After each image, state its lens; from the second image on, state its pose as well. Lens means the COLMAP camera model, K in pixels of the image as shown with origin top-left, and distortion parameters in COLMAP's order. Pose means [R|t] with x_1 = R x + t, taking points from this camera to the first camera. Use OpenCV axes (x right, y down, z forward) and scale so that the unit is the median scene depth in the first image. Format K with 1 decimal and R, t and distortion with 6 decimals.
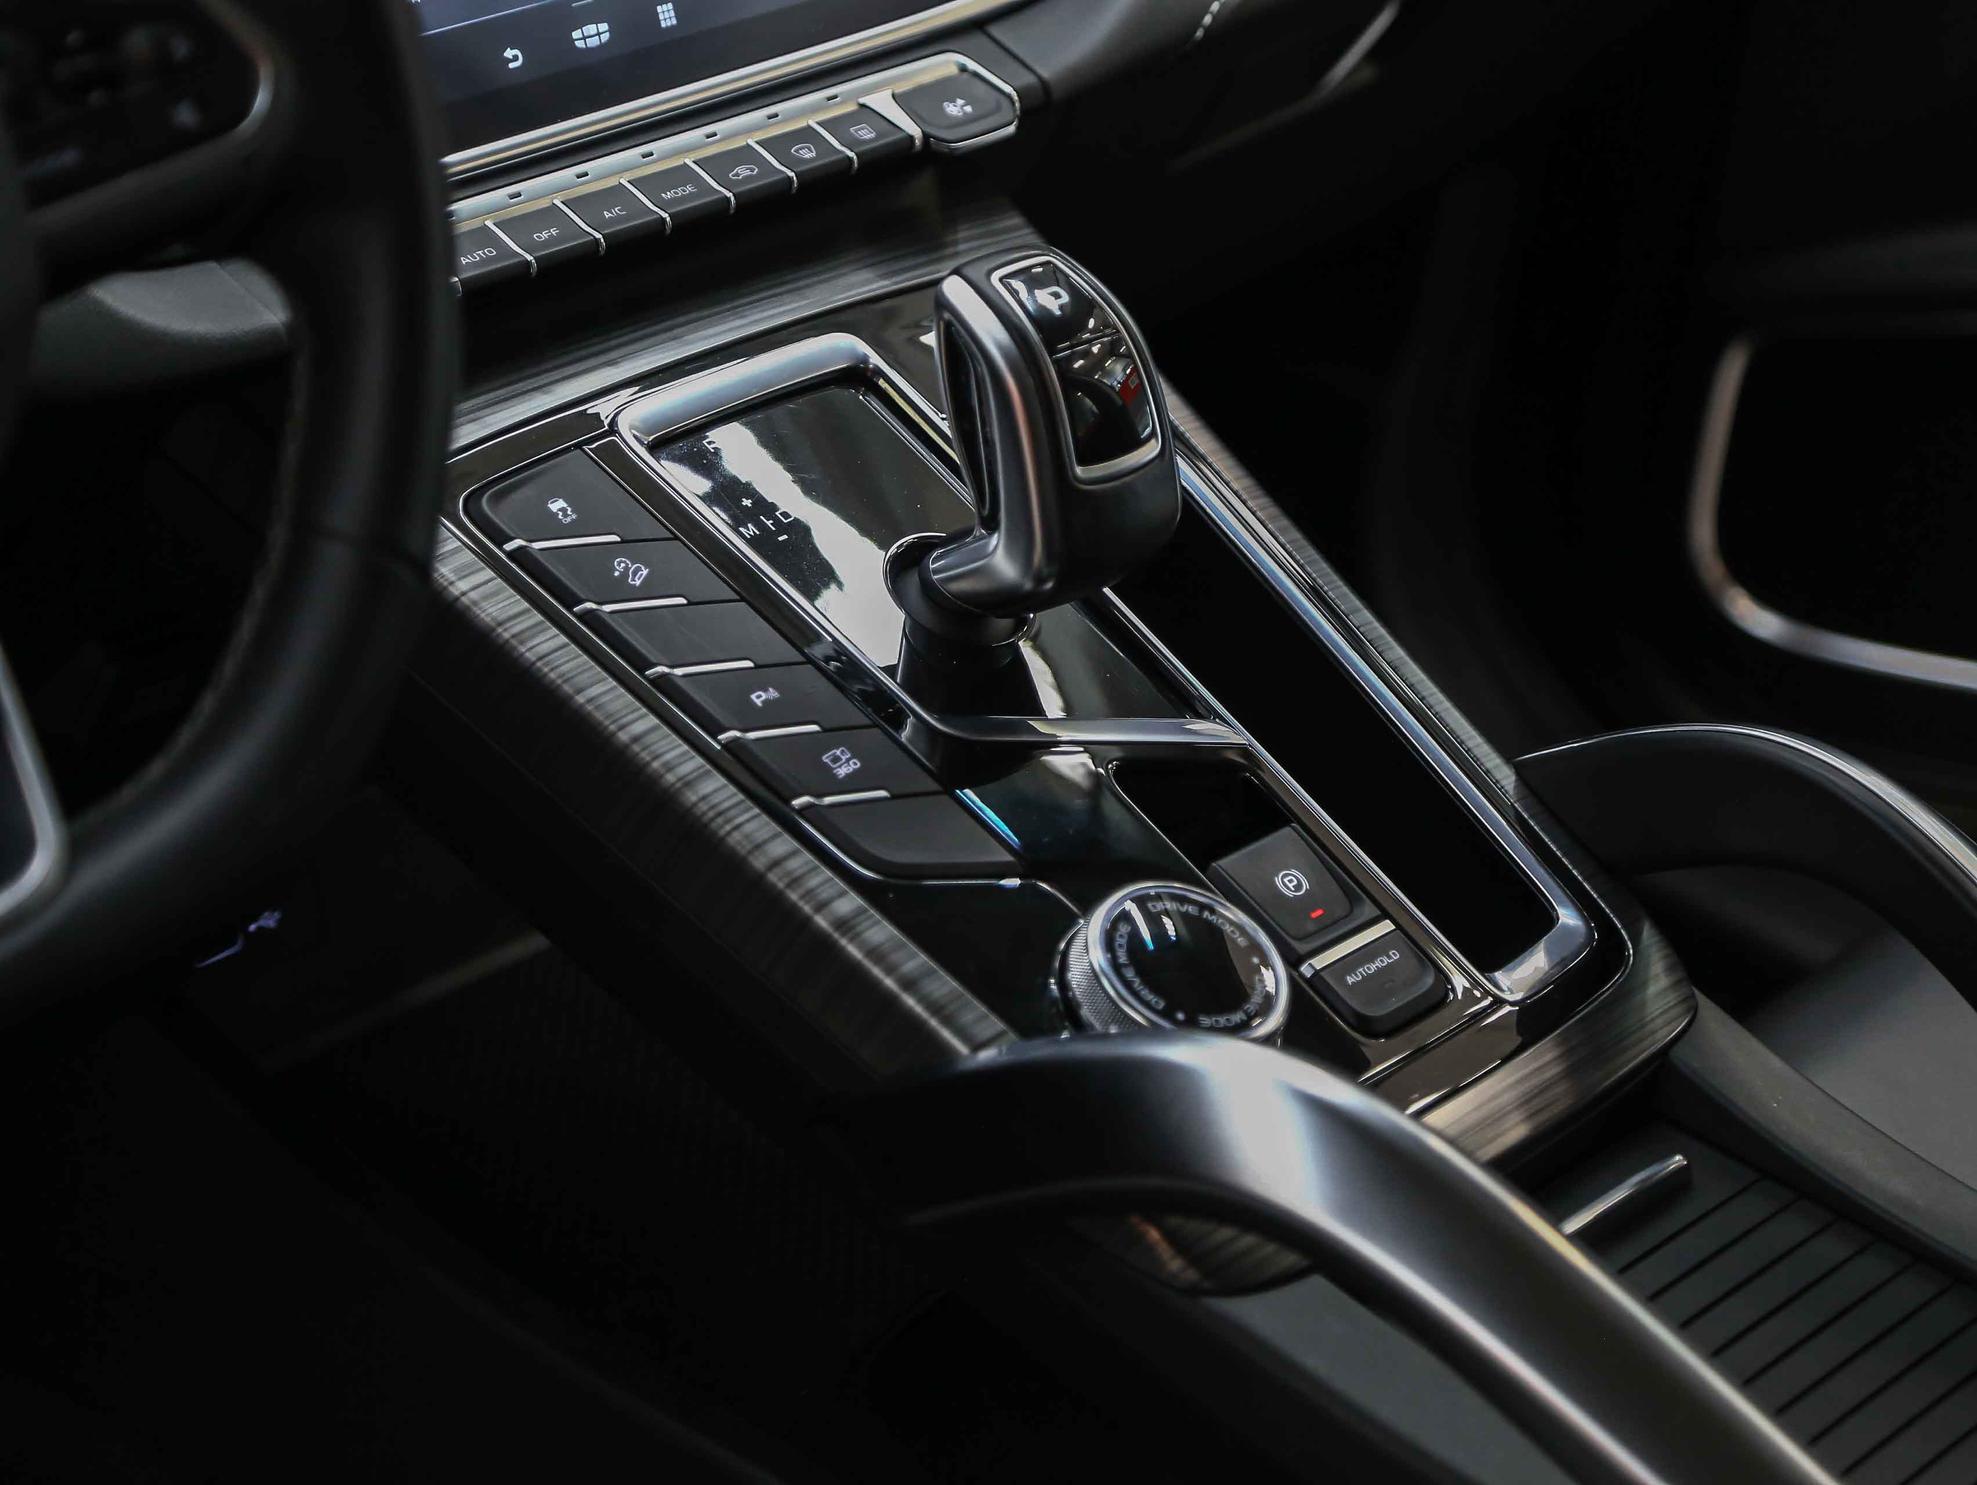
lens RADIAL K [[4412.2, 0, 988.5], [0, 4412.2, 742.5], [0, 0, 1]] dist [0.296502, -0.142643]
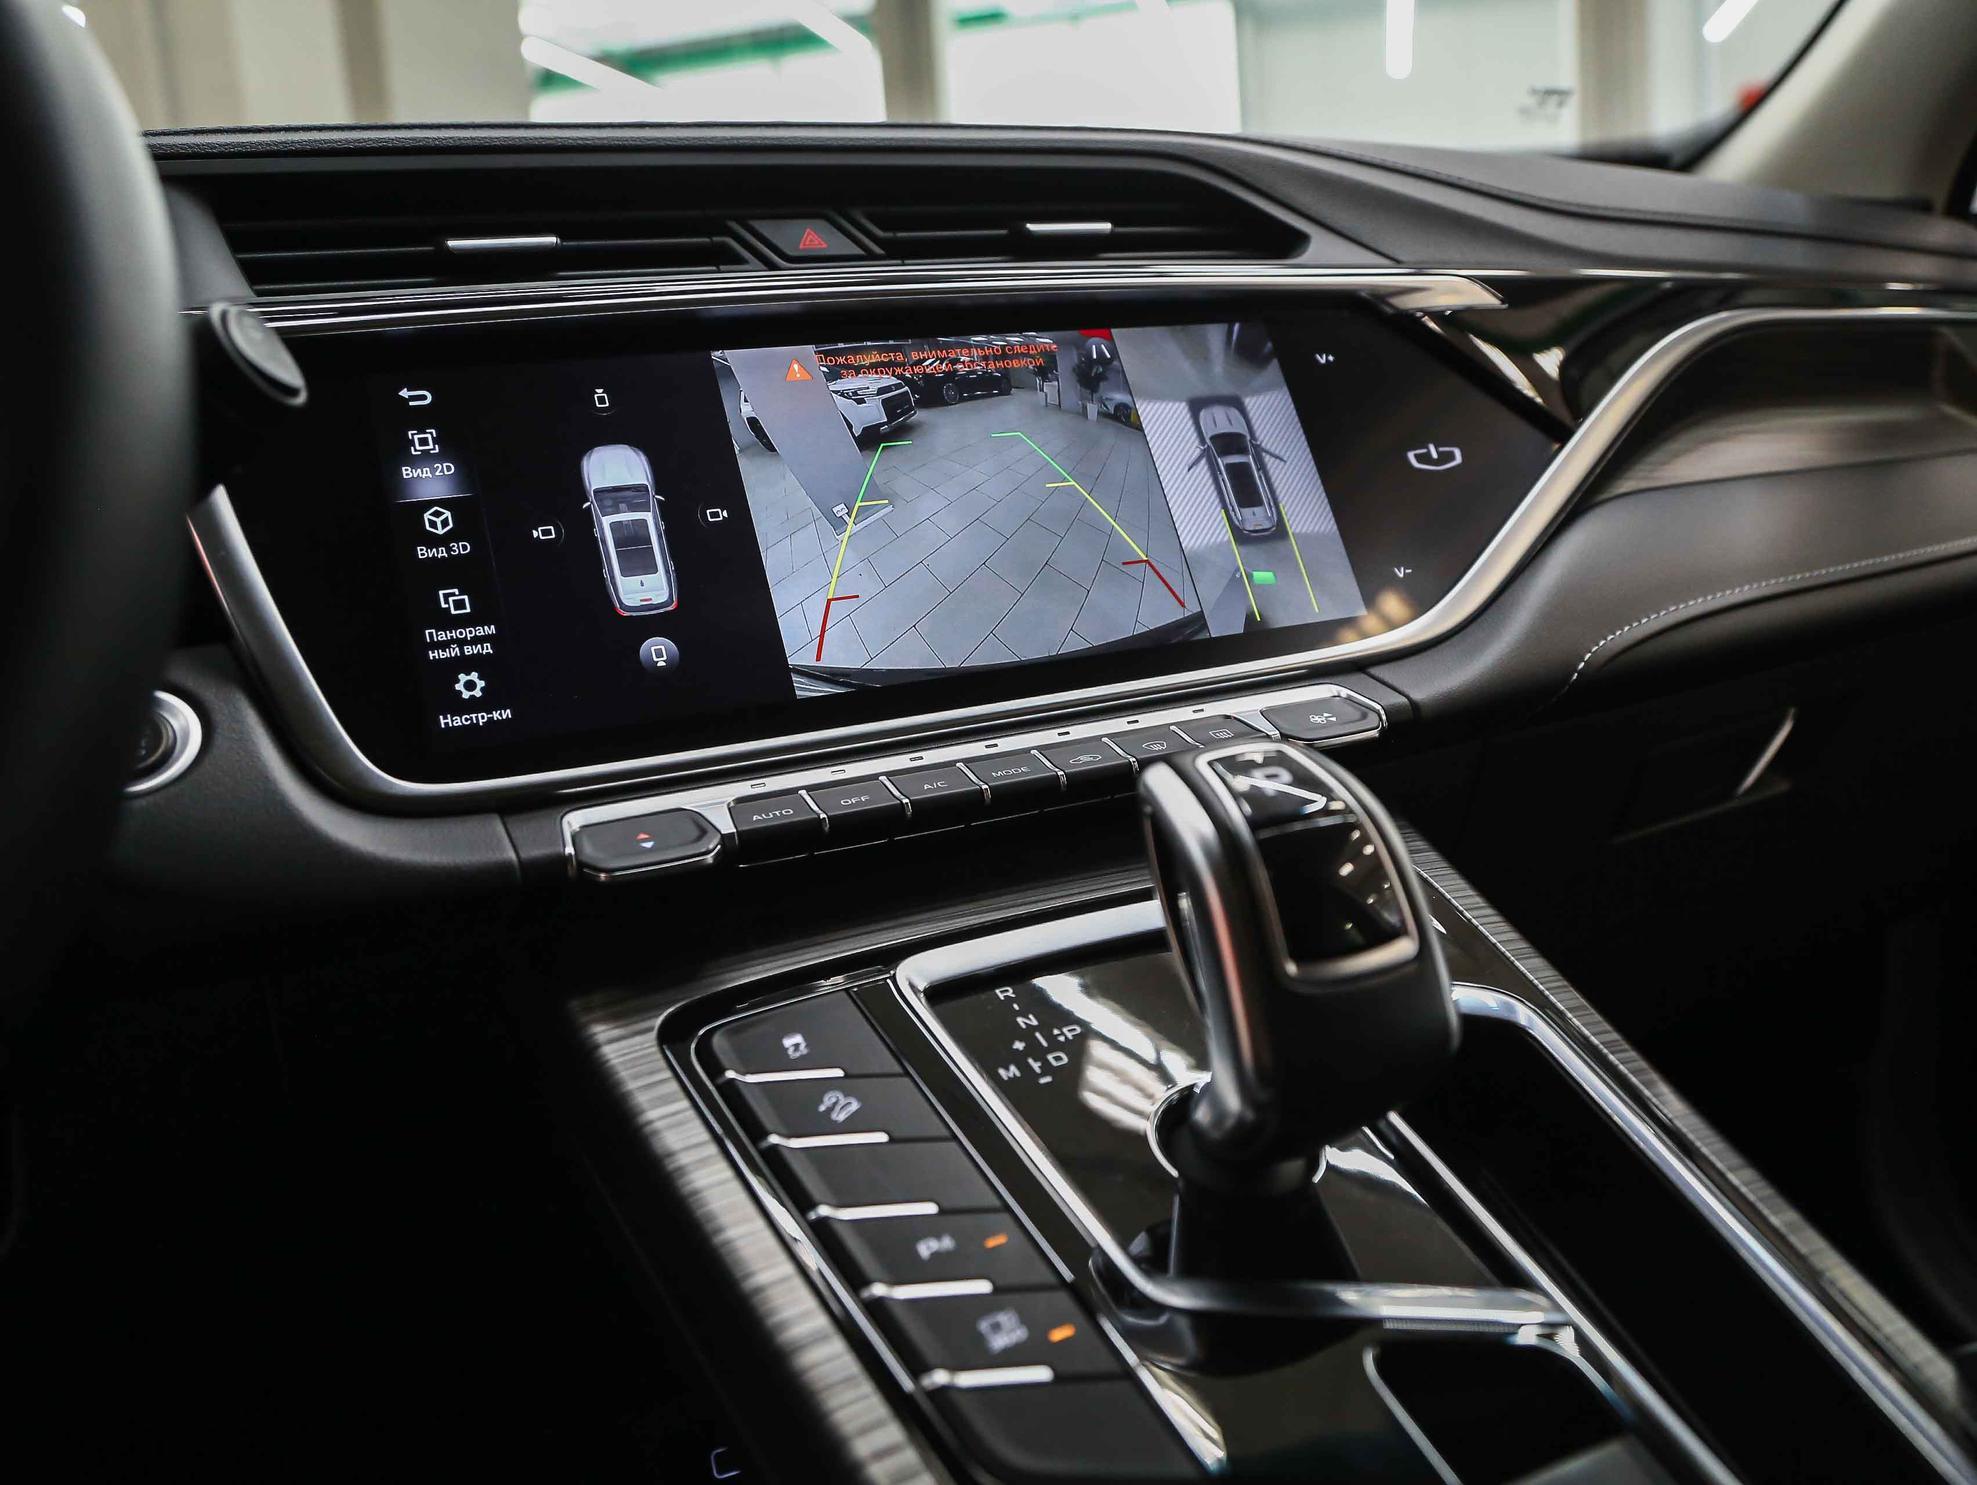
lens RADIAL K [[1605.3, 0, 988.5], [0, 1605.3, 742.5], [0, 0, 1]] dist [-0.119419, 0.065348]
pose [[0.902012, -0.106627, -0.418335, 0.095703], [-0.041097, 0.943410, -0.329073, -0.001786], [0.429749, 0.314021, 0.846585, 0.707598]]
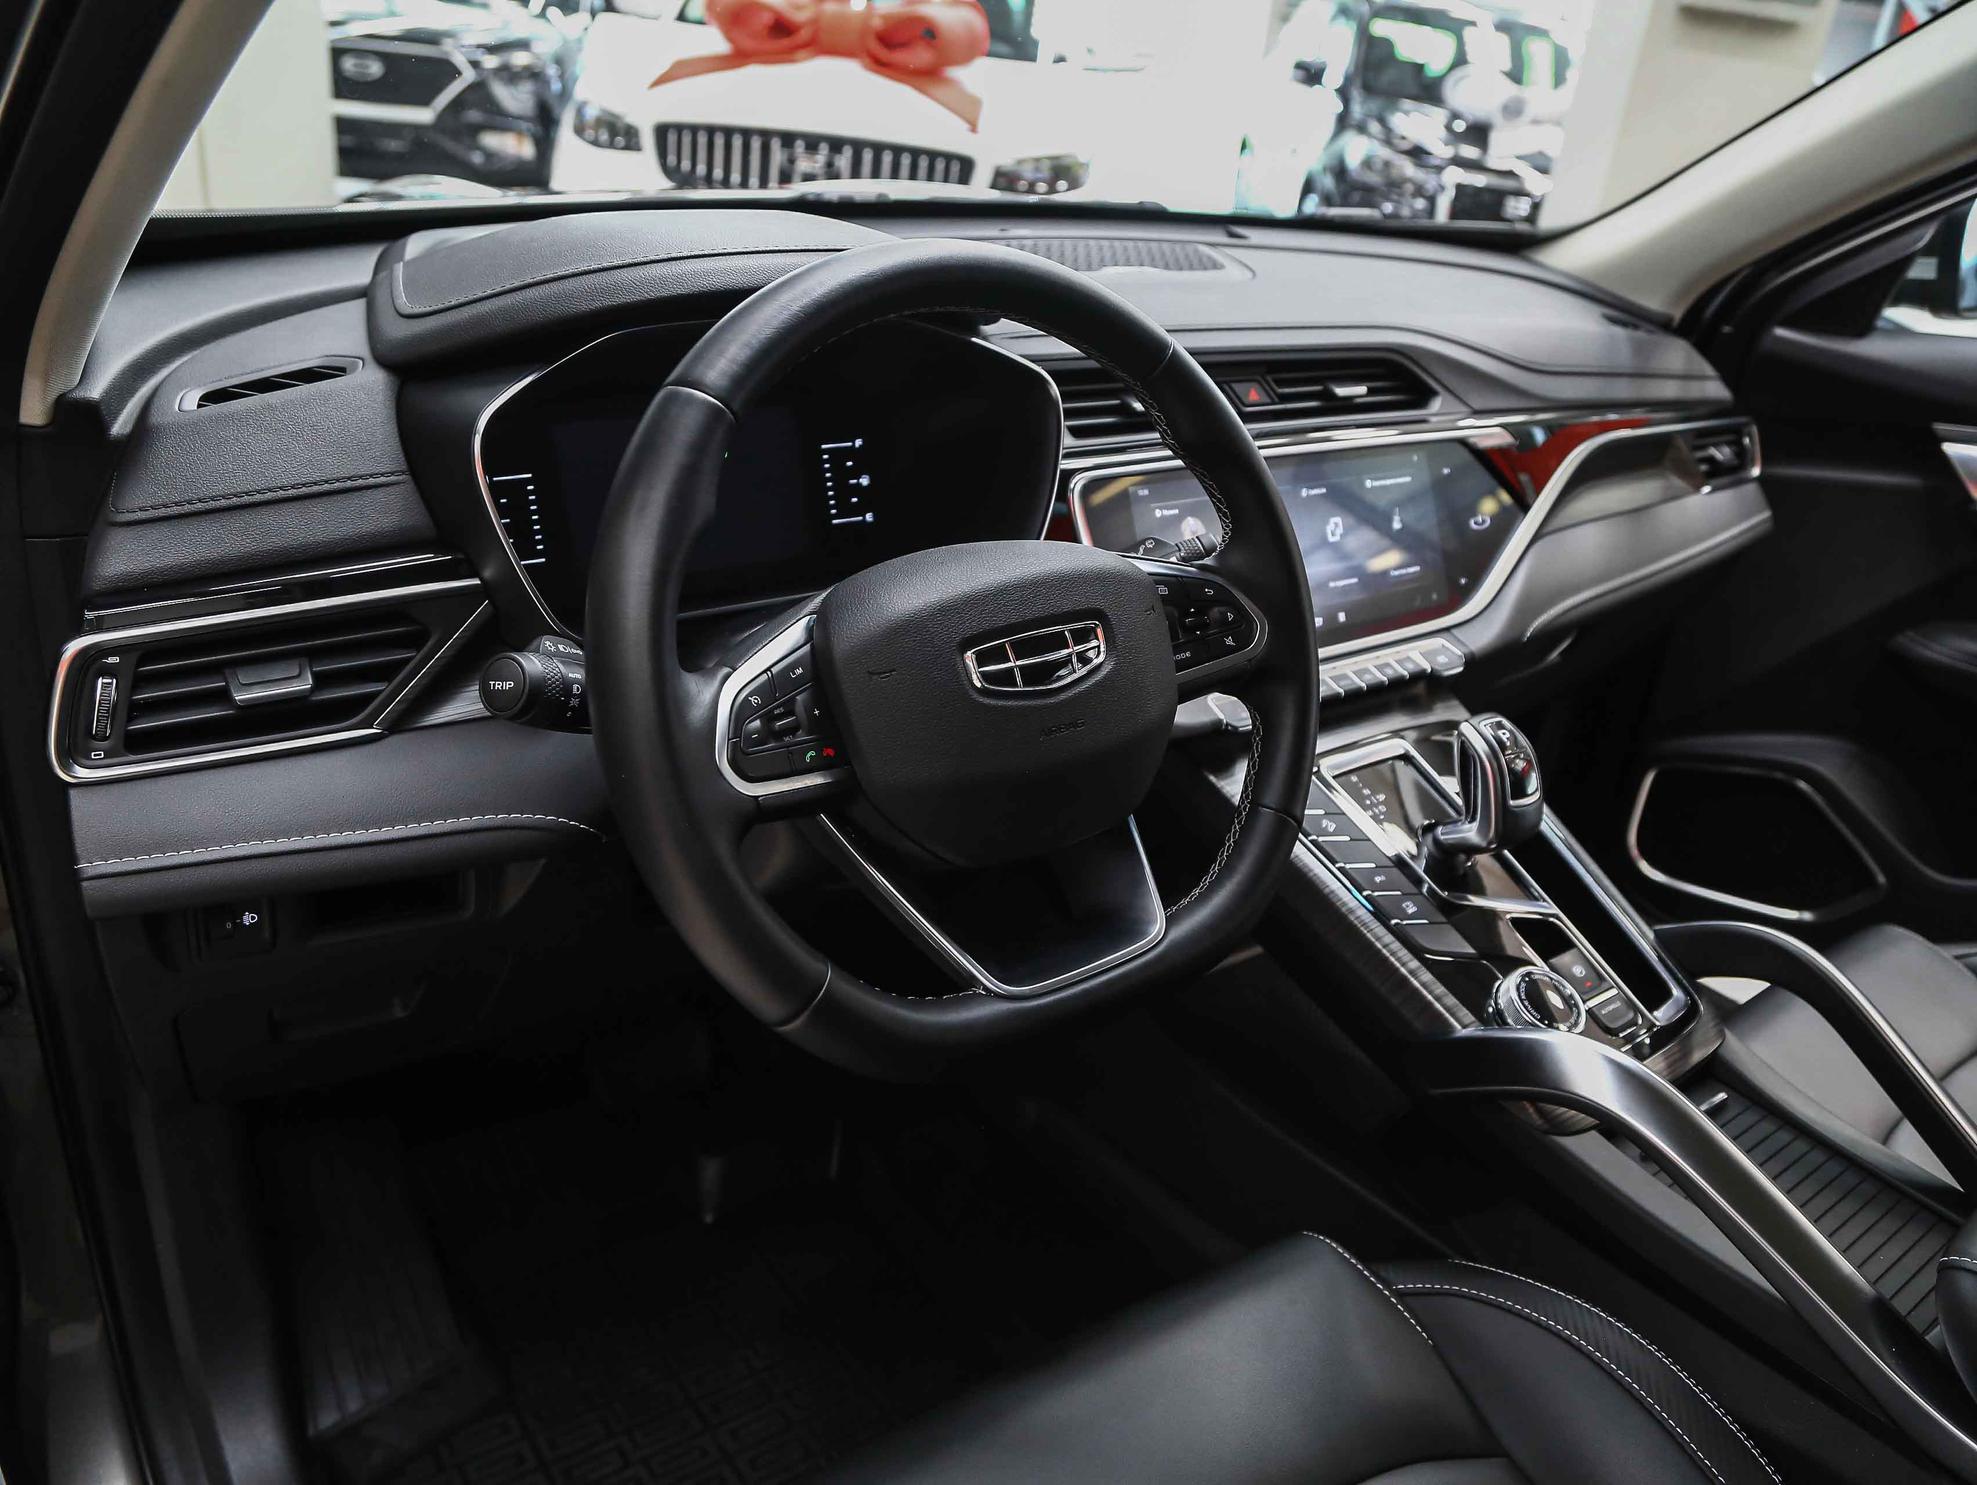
lens RADIAL K [[1510.6, 0, 988.5], [0, 1510.6, 742.5], [0, 0, 1]] dist [-0.134765, 0.085133]
pose [[0.981678, 0.084467, -0.170801, -0.130795], [-0.097827, 0.992641, -0.071364, -0.004734], [0.163516, 0.086765, 0.982718, 0.100661]]
